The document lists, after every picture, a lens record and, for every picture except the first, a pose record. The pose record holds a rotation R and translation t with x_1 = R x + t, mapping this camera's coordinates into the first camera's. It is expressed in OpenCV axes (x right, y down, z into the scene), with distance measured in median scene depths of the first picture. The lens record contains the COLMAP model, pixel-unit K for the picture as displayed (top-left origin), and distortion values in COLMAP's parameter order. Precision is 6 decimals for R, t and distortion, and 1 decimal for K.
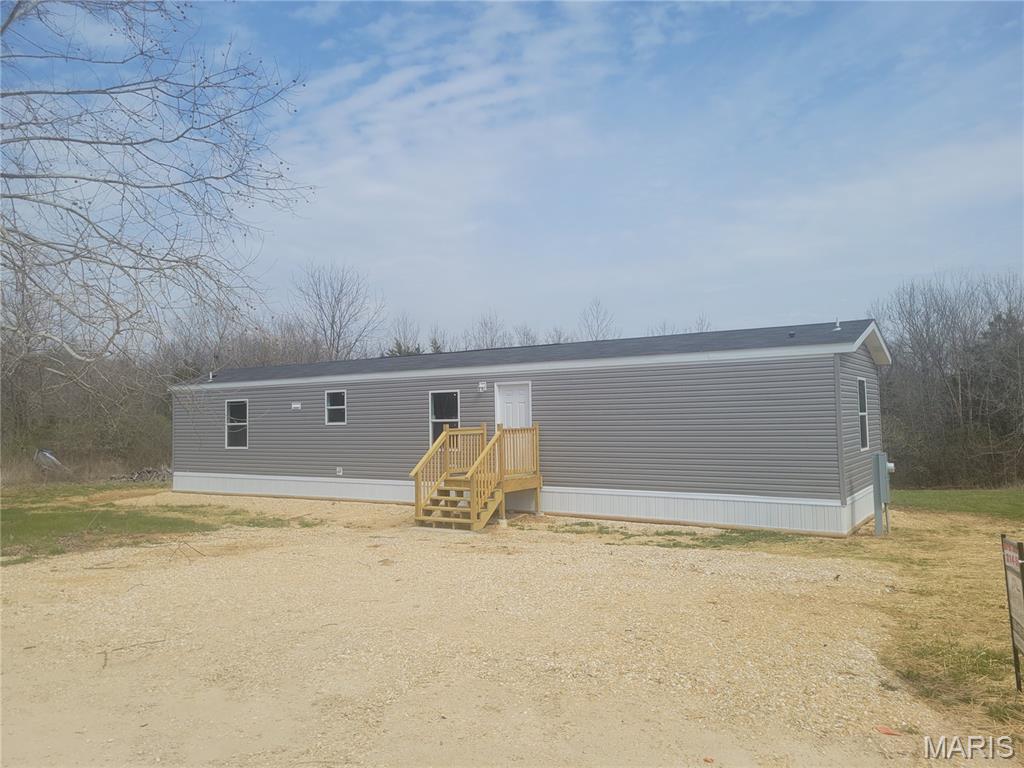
lens RADIAL K [[781.6, 0, 511.9], [0, 781.6, 379.9], [0, 0, 1]] dist [0.023312, 0.004982]
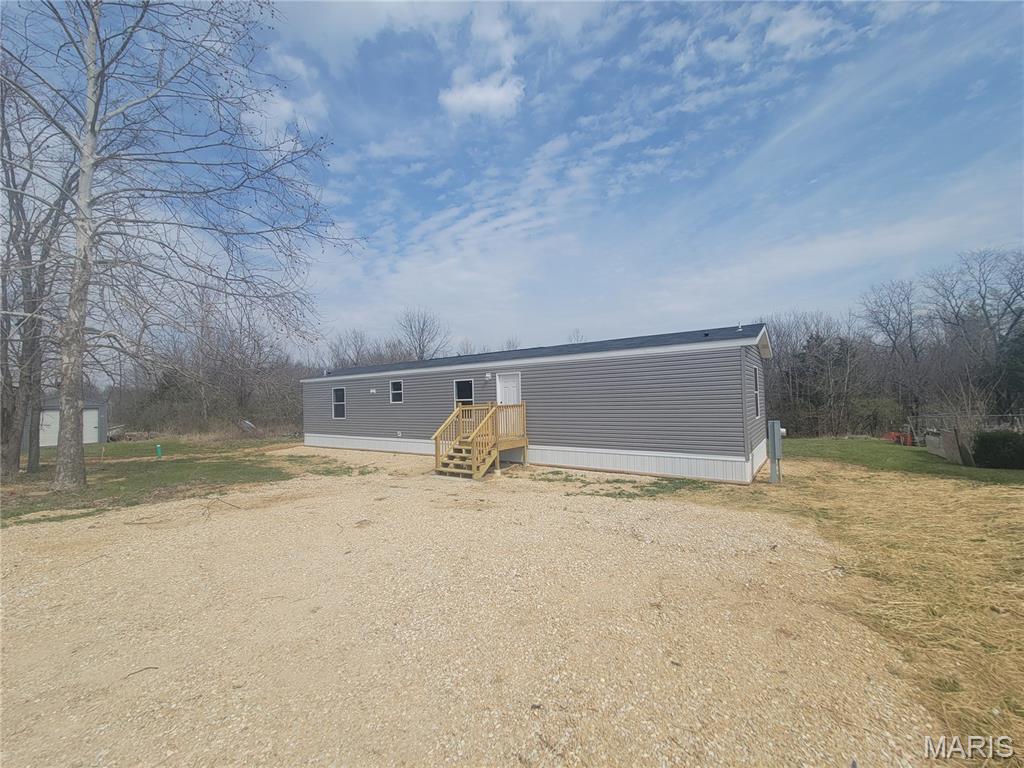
lens RADIAL K [[409.5, 0, 531.4], [0, 409.5, 395.6], [0, 0, 1]] dist [0.003188, 0.000043]
pose [[0.999423, -0.009406, -0.032623, 0.066288], [0.010781, 0.999049, 0.042243, 0.013474], [0.032195, -0.042571, 0.998575, 0.245807]]
